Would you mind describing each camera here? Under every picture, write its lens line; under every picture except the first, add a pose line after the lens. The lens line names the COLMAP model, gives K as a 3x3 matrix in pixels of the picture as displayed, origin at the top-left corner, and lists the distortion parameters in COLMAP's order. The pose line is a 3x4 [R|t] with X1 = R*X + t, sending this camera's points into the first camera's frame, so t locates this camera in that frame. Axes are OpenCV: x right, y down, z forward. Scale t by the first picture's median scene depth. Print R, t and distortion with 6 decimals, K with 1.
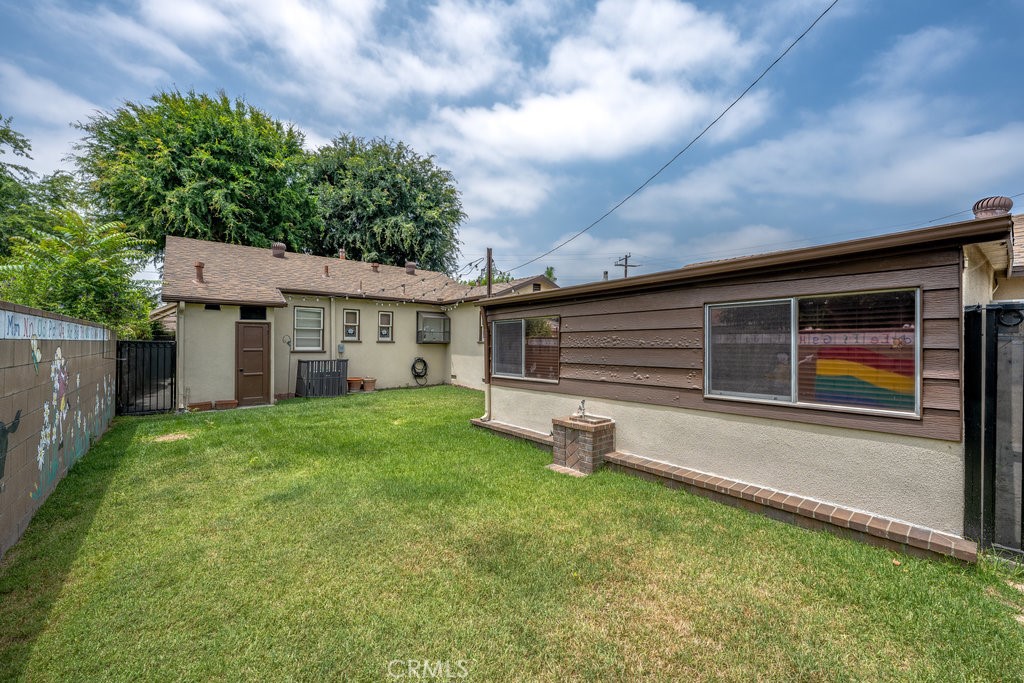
lens RADIAL K [[407.3, 0, 515.3], [0, 407.3, 342.6], [0, 0, 1]] dist [0.002558, 0.000535]
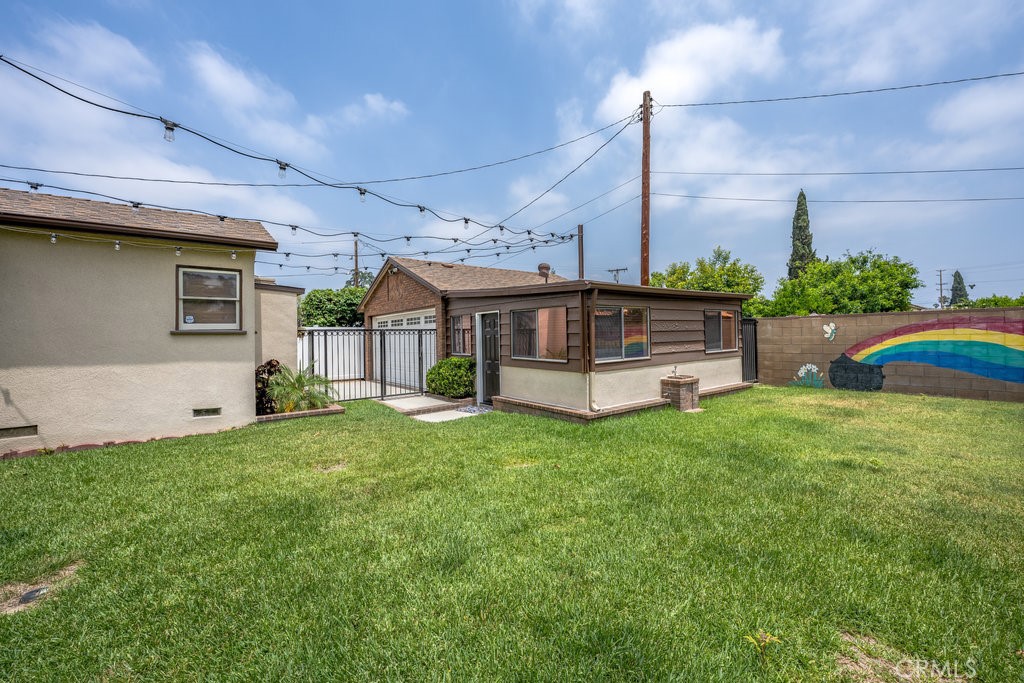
lens RADIAL K [[407.3, 0, 513.0], [0, 407.3, 337.1], [0, 0, 1]] dist [0.002558, 0.000535]
pose [[0.033352, -0.008578, 0.999407, -0.483085], [0.013765, 0.999872, 0.008122, 0.005375], [-0.999349, 0.013486, 0.033466, 0.551386]]
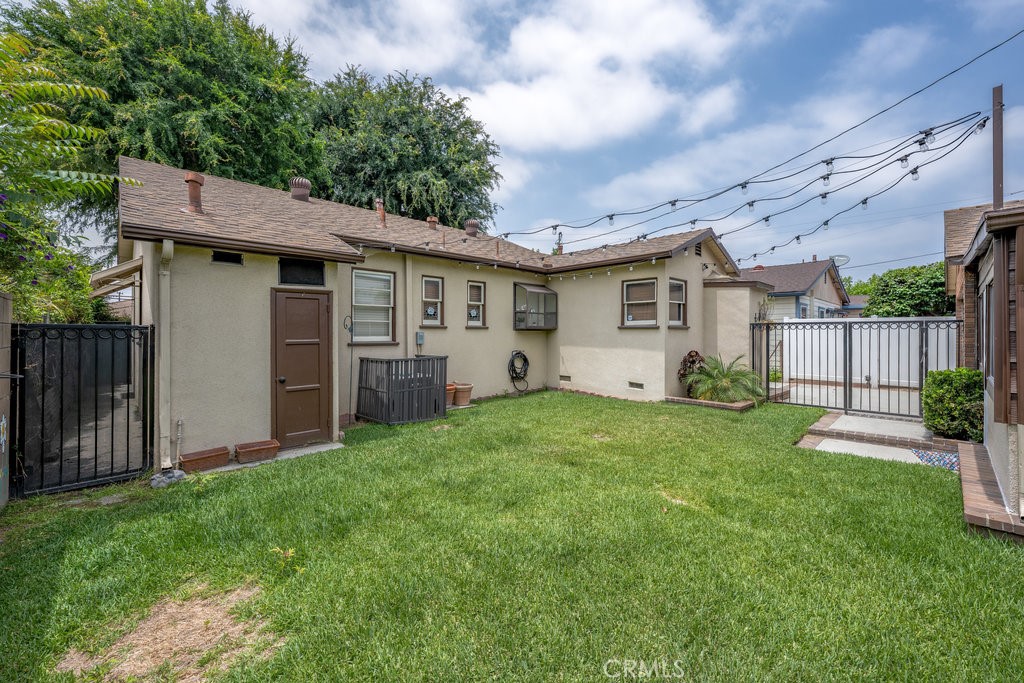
lens RADIAL K [[407.3, 0, 513.0], [0, 407.3, 332.3], [0, 0, 1]] dist [0.002558, 0.000535]
pose [[0.997321, -0.006977, 0.072822, -0.284954], [0.006786, 0.999973, 0.002866, 0.003976], [-0.072840, -0.002364, 0.997341, 0.315106]]
